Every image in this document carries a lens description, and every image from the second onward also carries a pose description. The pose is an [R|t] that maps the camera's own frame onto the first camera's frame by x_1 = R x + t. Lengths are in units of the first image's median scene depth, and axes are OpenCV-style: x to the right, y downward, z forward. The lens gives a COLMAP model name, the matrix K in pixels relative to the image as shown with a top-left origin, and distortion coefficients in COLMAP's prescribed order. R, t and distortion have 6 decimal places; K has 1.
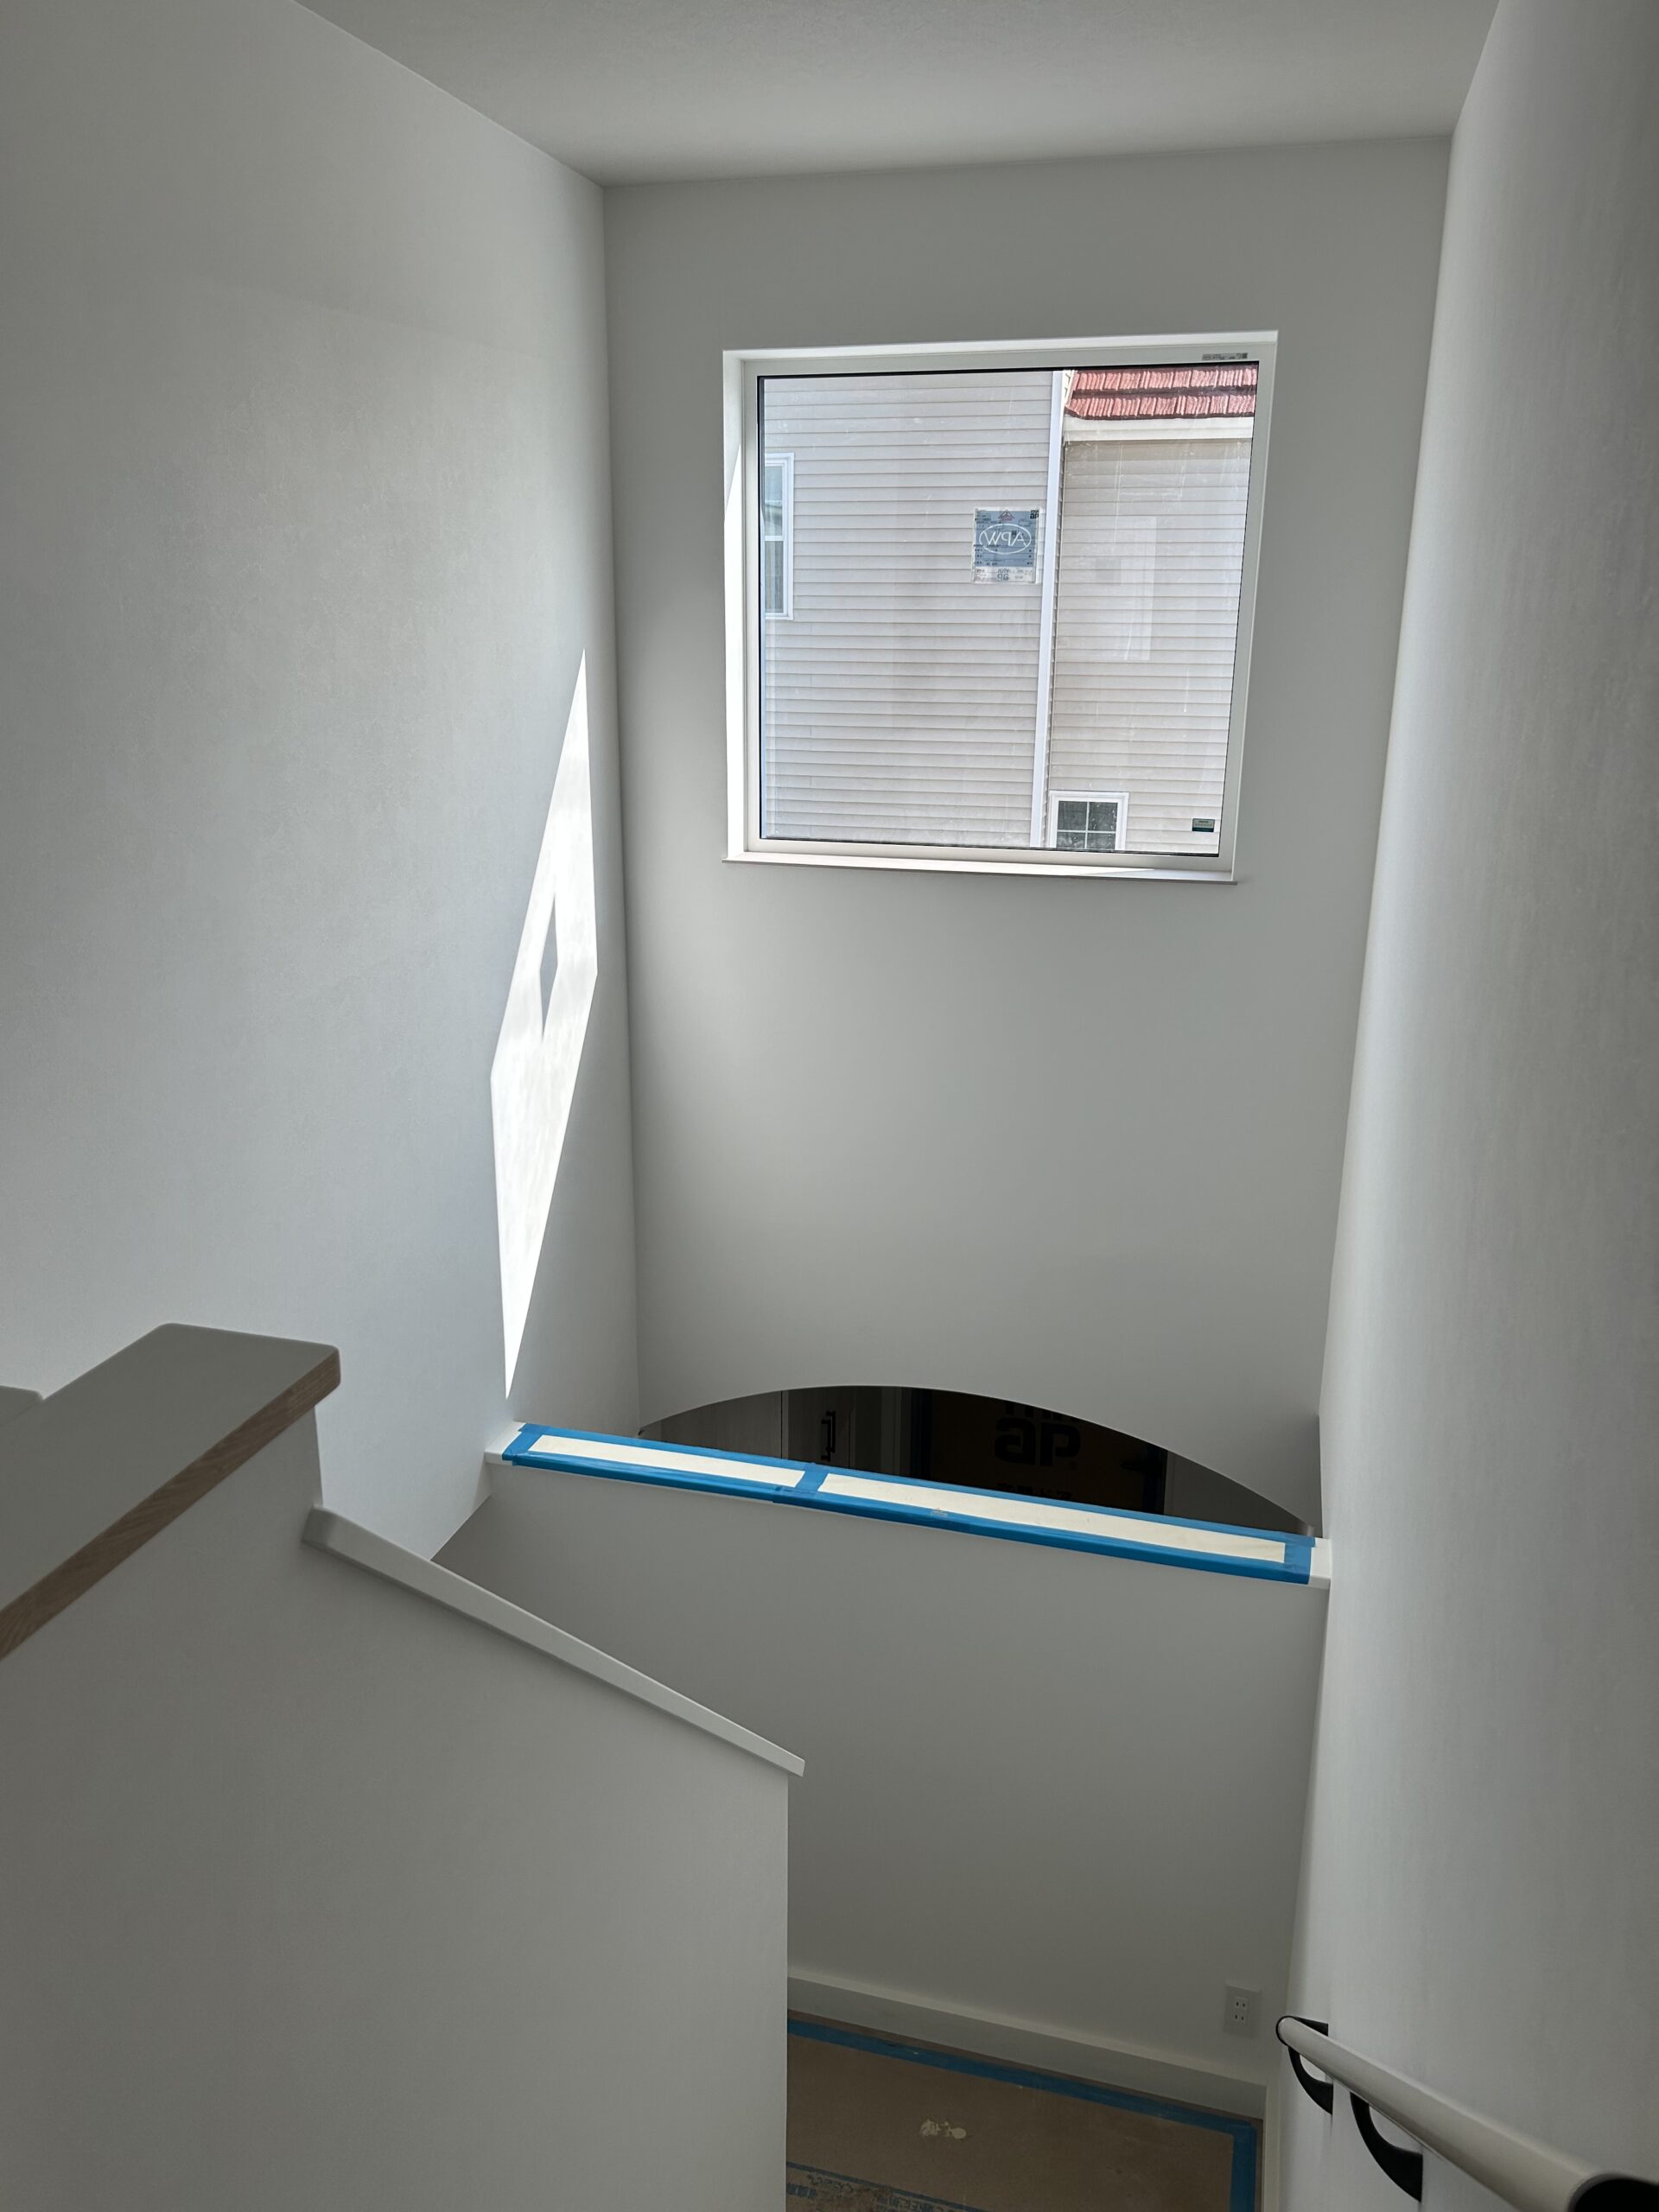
lens RADIAL K [[1683.8, 0, 829.5], [0, 1683.8, 1106.0], [0, 0, 1]] dist [0.002825, 0.000800]
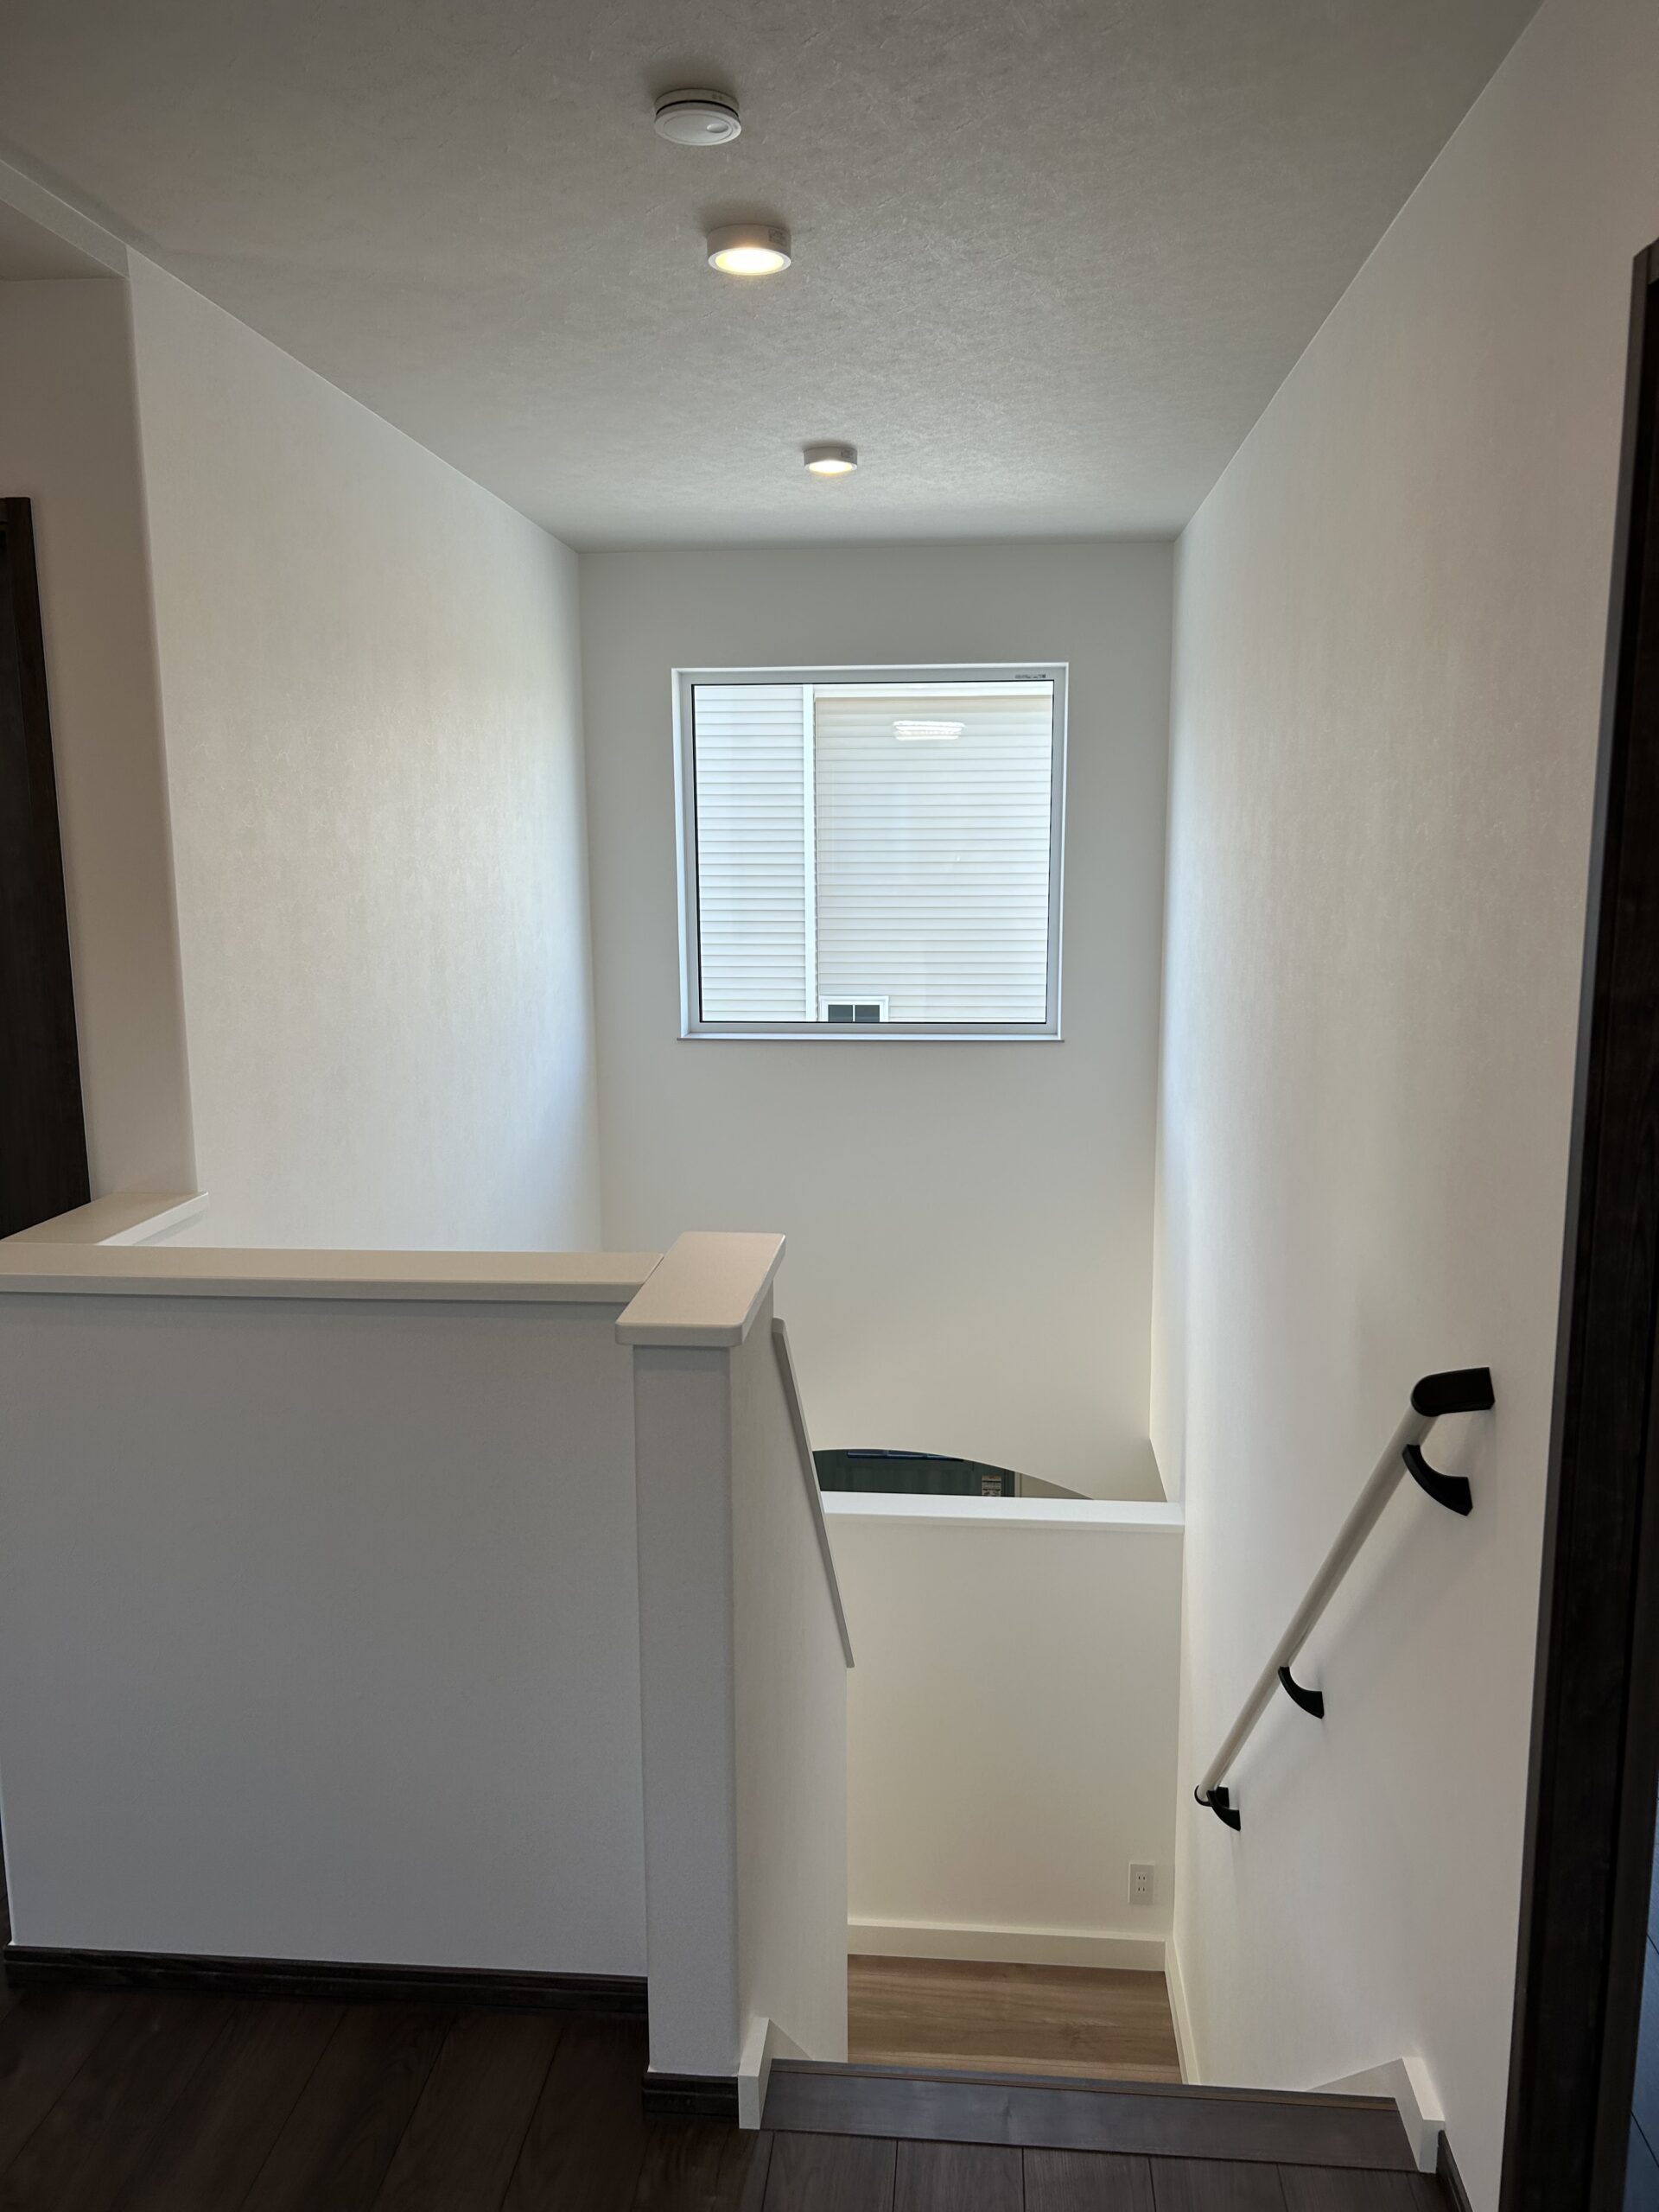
lens RADIAL K [[1656.9, 0, 829.5], [0, 1656.9, 1106.0], [0, 0, 1]] dist [-0.002383, -0.001451]
pose [[0.986012, -0.041520, 0.161421, -0.152456], [0.061380, 0.990867, -0.120064, 0.064393], [-0.154961, 0.128292, 0.979555, -0.259279]]
